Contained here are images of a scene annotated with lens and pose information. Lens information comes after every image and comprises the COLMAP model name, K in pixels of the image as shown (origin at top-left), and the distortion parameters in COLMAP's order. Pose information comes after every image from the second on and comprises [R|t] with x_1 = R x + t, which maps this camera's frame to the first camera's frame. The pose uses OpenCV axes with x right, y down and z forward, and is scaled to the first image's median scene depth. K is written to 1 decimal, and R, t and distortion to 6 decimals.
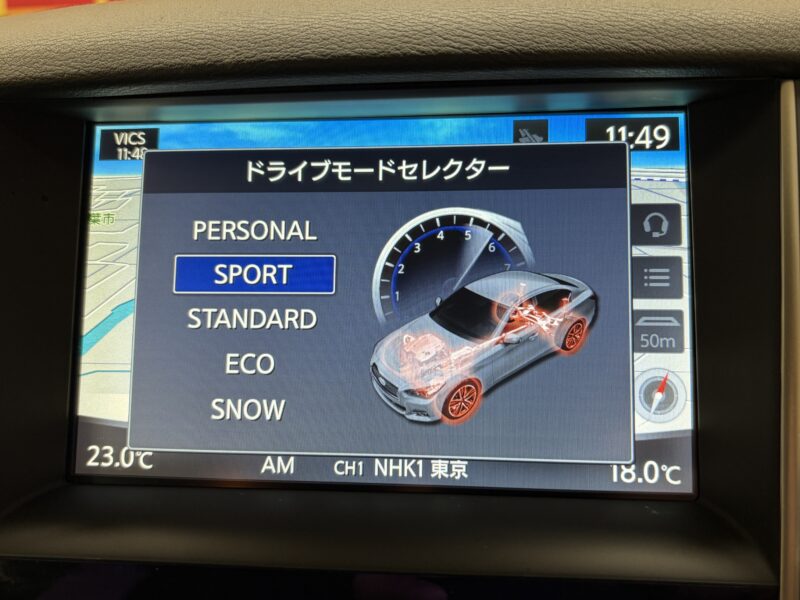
lens RADIAL K [[764.0, 0, 402.3], [0, 764.0, 271.6], [0, 0, 1]] dist [-0.004508, 0.000000]
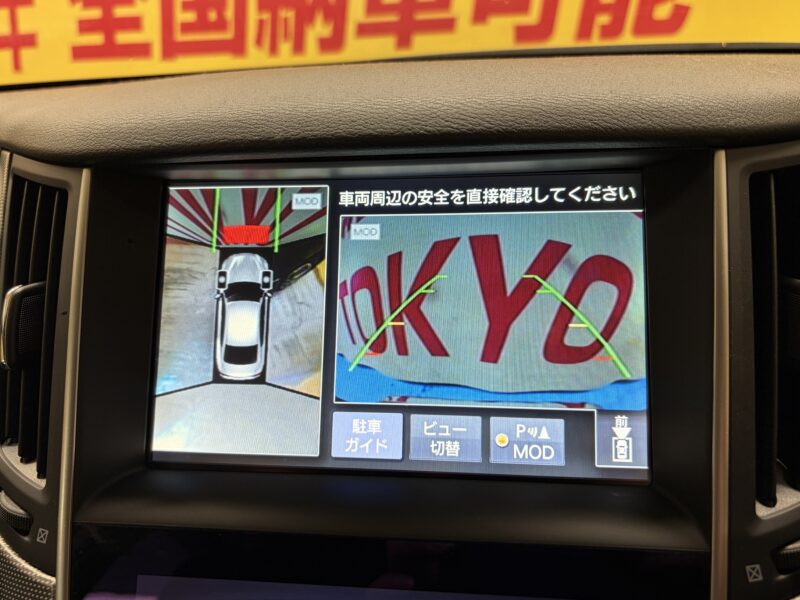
lens RADIAL K [[698.9, 0, 396.4], [0, 698.9, 276.1], [0, 0, 1]] dist [0.006302, -0.002191]
pose [[0.999537, 0.001139, -0.030420, 0.007466], [-0.001714, 0.999820, -0.018883, -0.020291], [0.030393, 0.018926, 0.999359, -0.167062]]
